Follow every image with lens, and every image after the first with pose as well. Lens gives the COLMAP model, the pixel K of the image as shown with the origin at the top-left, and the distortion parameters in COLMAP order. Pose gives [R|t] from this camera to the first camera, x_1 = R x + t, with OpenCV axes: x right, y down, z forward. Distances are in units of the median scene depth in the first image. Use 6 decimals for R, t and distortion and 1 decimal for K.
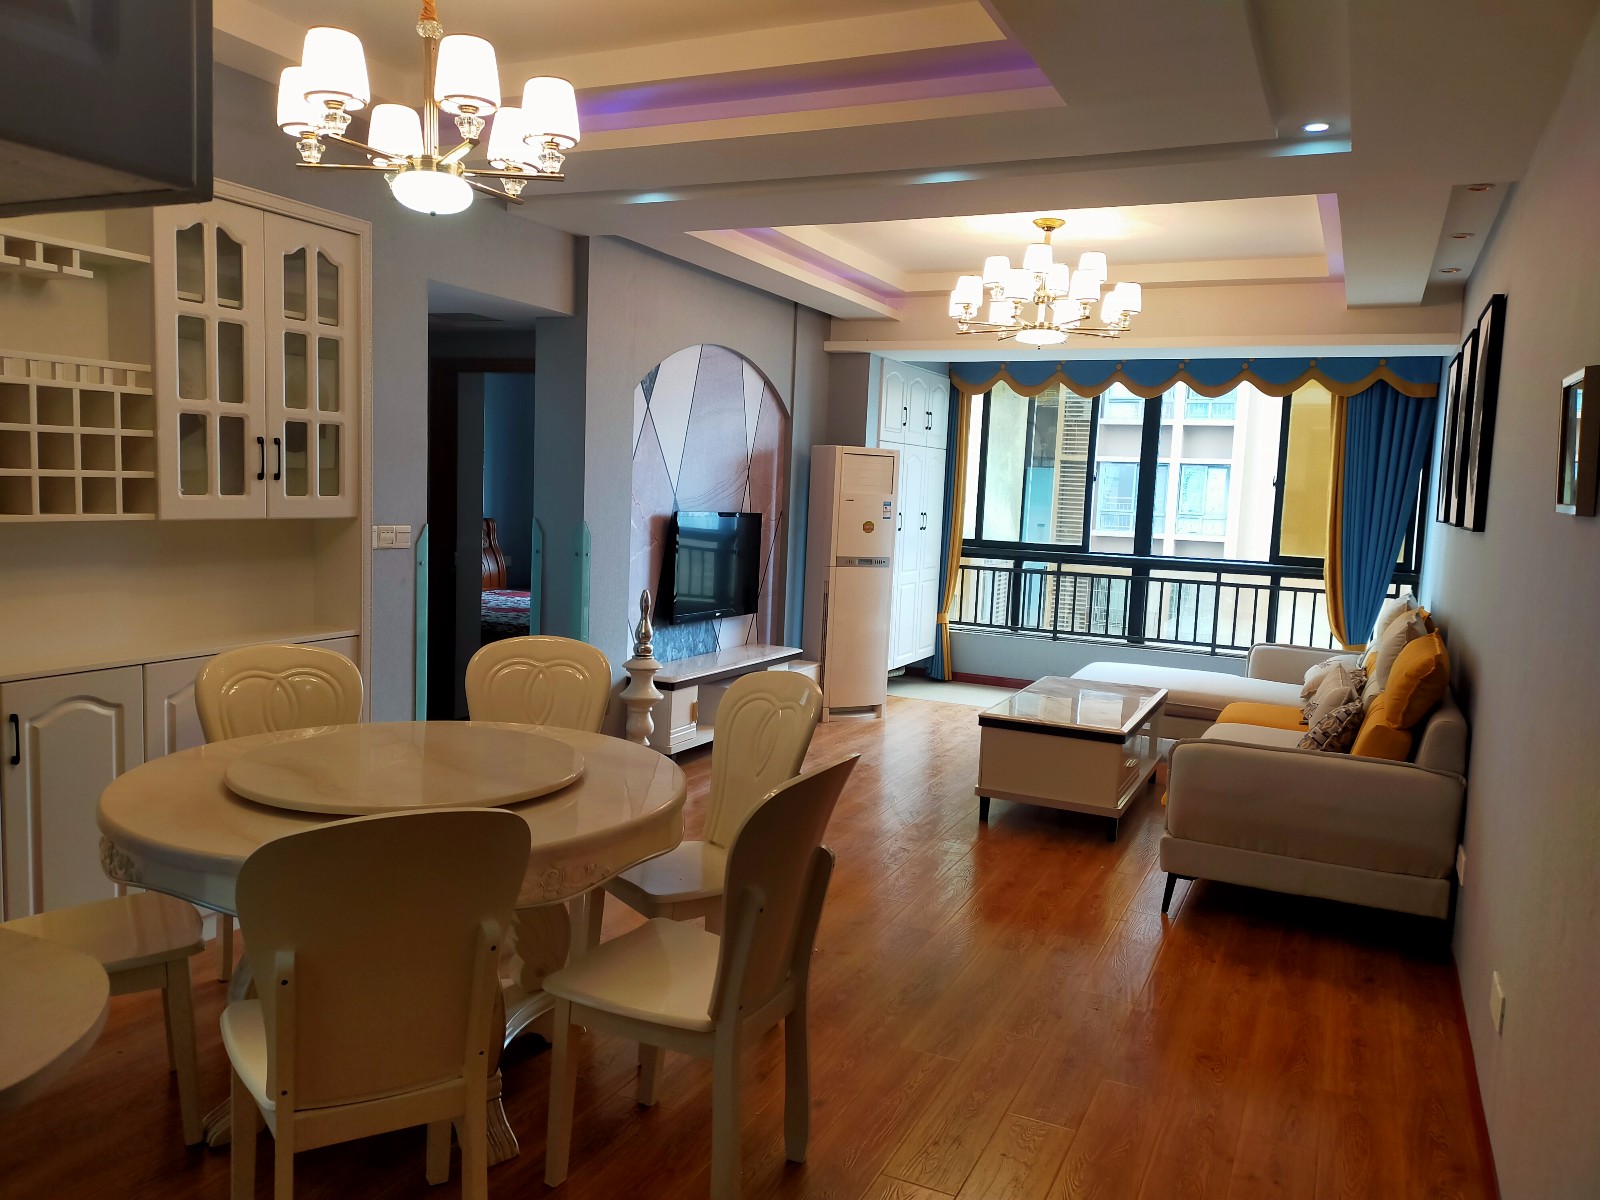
lens RADIAL K [[1227.5, 0, 793.6], [0, 1227.5, 602.6], [0, 0, 1]] dist [0.109716, -0.002959]
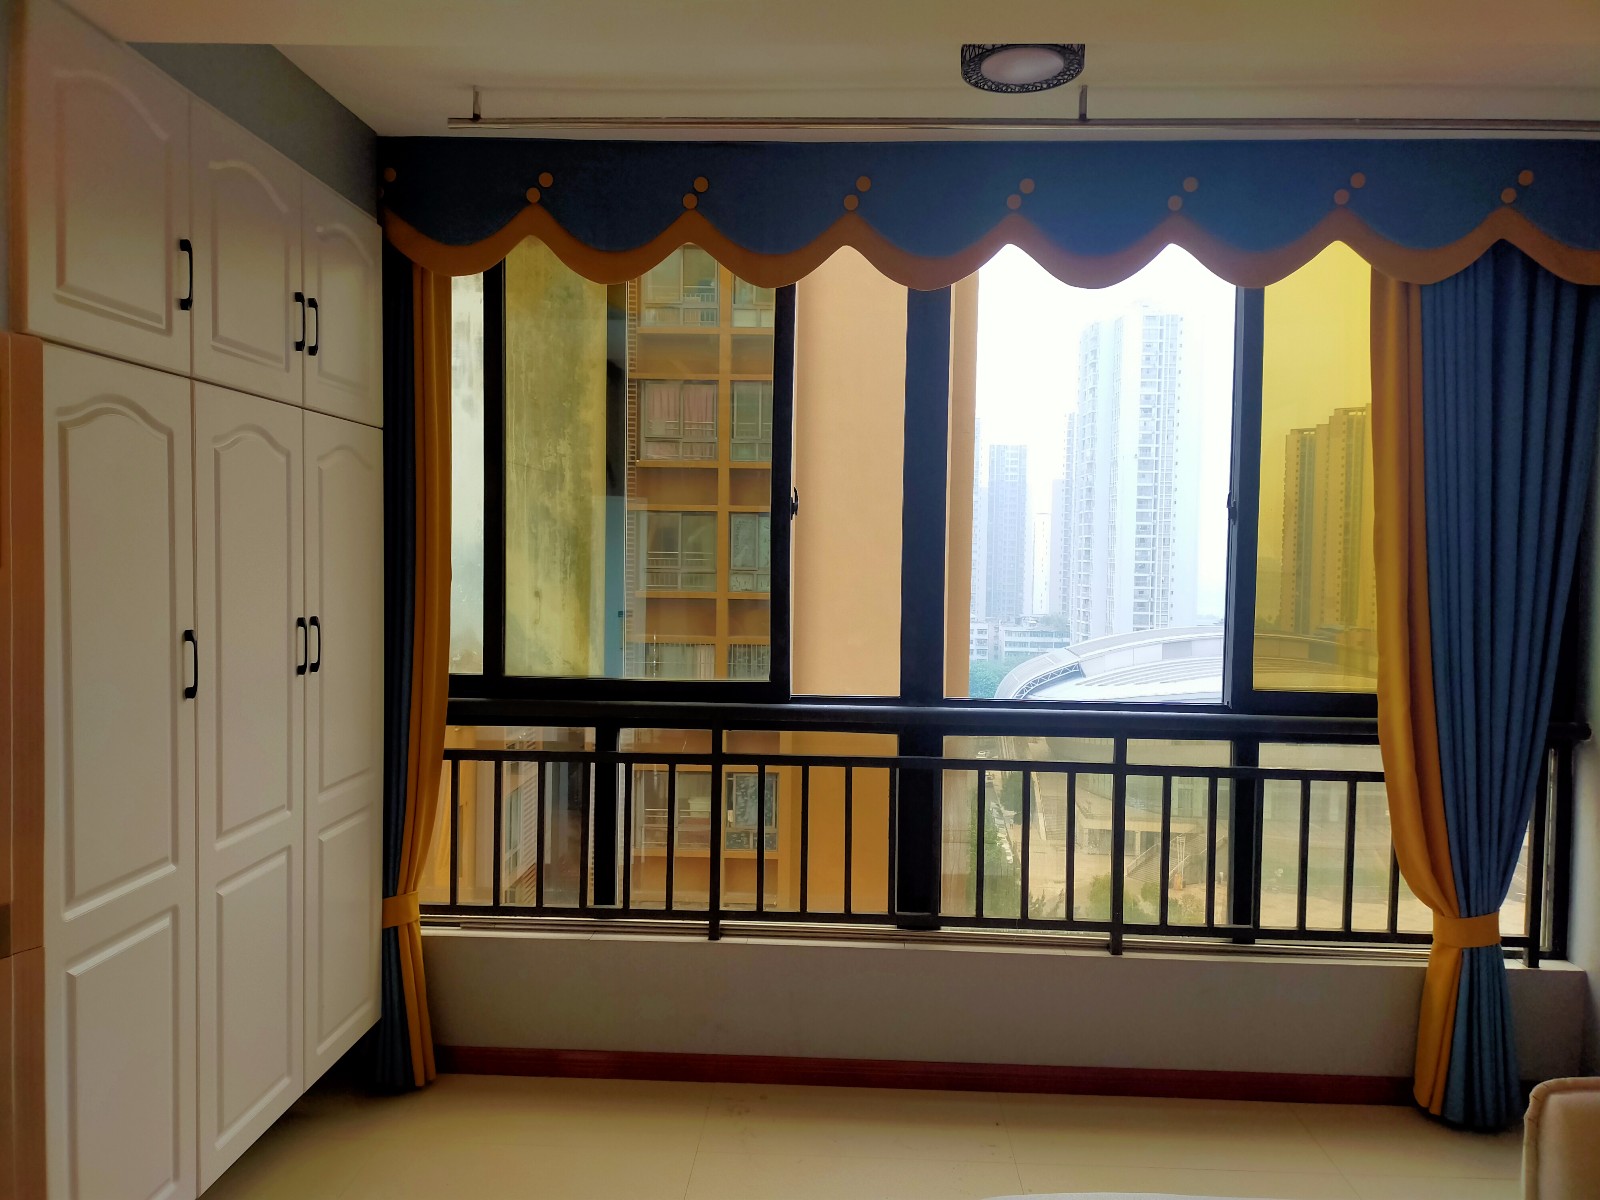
lens RADIAL K [[1227.5, 0, 793.6], [0, 1227.5, 602.6], [0, 0, 1]] dist [0.109716, -0.002959]
pose [[0.926899, -0.043810, 0.372745, 0.100906], [0.060668, 0.997592, -0.033613, -0.058017], [-0.370374, 0.053770, 0.927325, 0.652055]]
